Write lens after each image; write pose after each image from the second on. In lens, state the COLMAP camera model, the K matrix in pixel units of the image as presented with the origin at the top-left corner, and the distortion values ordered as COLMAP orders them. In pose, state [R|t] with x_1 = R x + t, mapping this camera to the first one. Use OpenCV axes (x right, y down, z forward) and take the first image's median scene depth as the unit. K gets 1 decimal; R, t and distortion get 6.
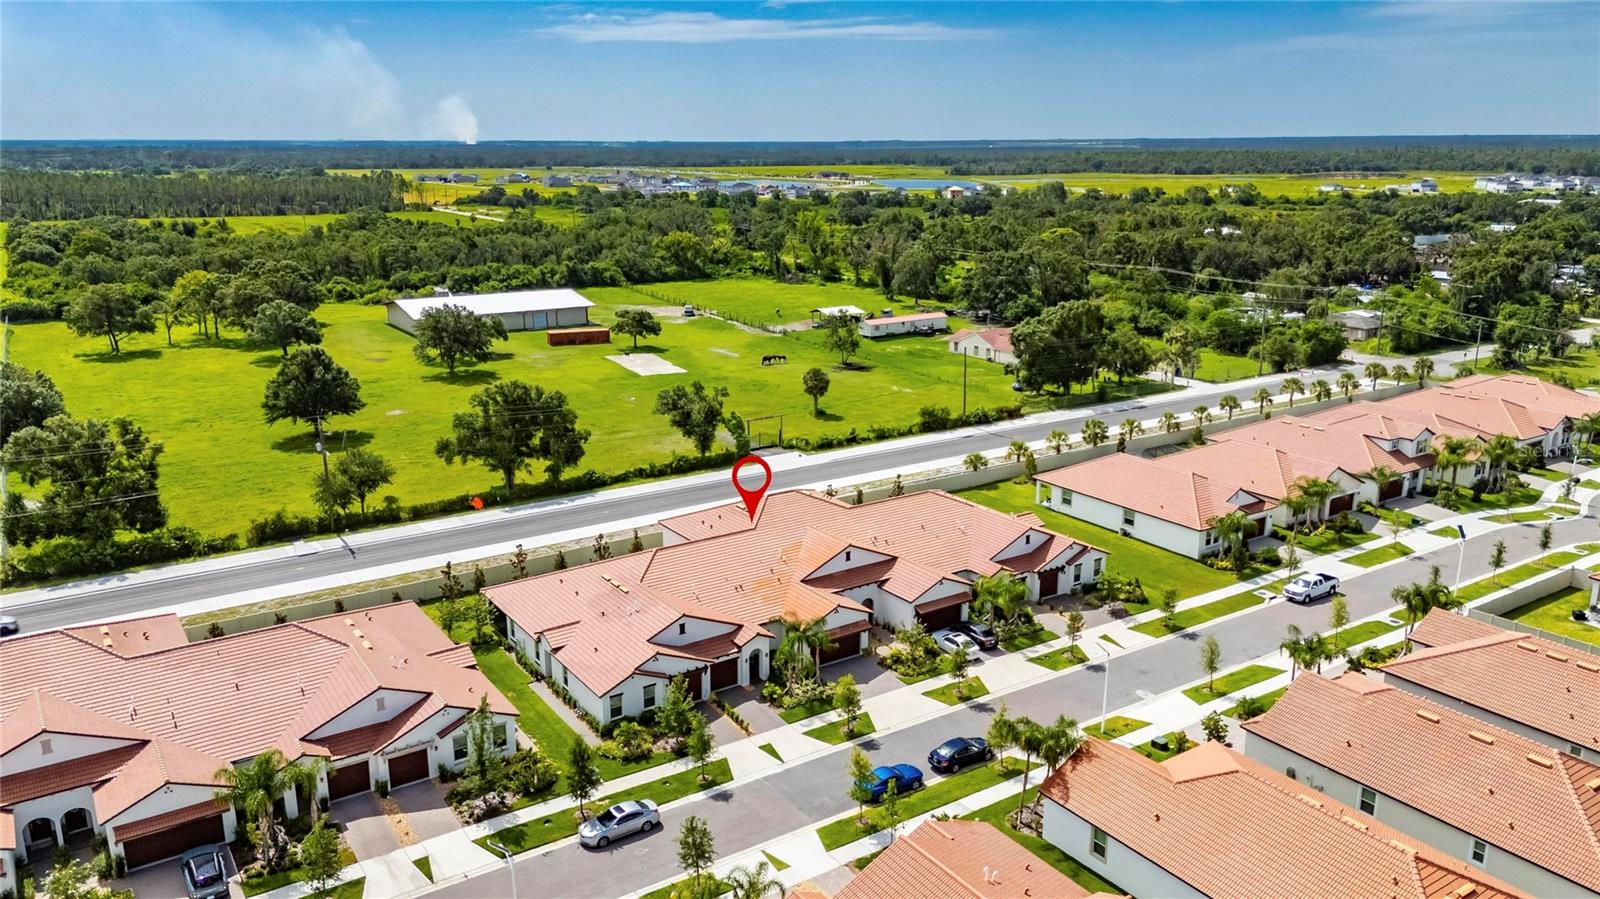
lens RADIAL K [[1173.3, 0, 803.4], [0, 1173.3, 441.1], [0, 0, 1]] dist [0.068211, -0.065424]
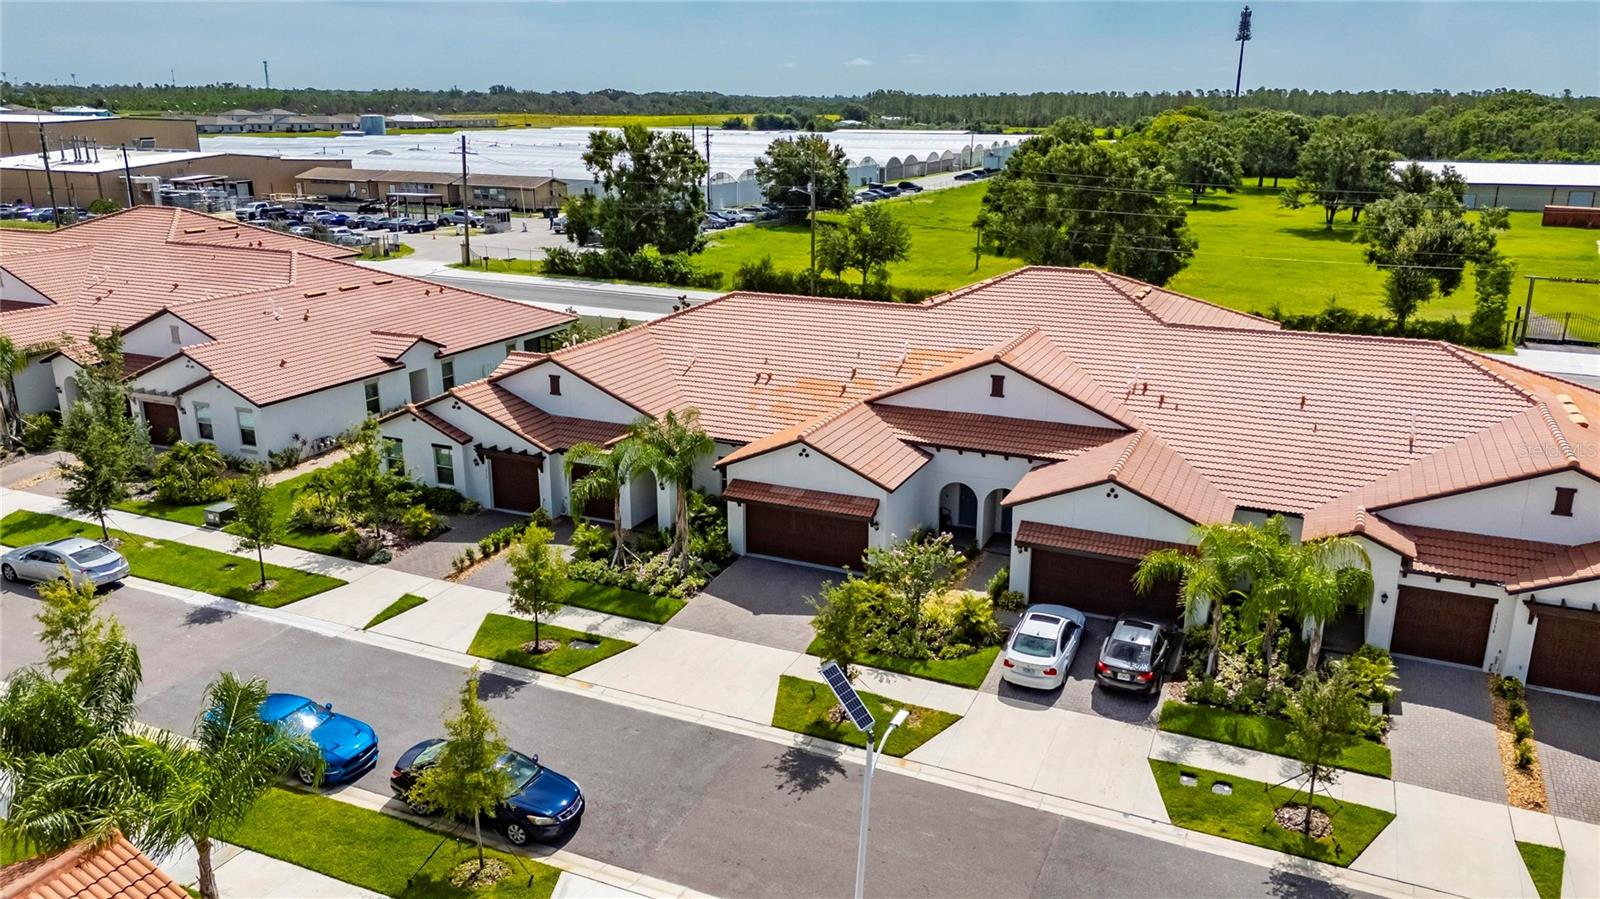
lens RADIAL K [[1173.3, 0, 809.0], [0, 1173.3, 451.9], [0, 0, 1]] dist [0.068211, -0.065424]
pose [[0.528150, 0.246719, -0.812519, 0.366884], [-0.214186, 0.964627, 0.153682, 0.069186], [0.821695, 0.092863, 0.562311, 0.691690]]
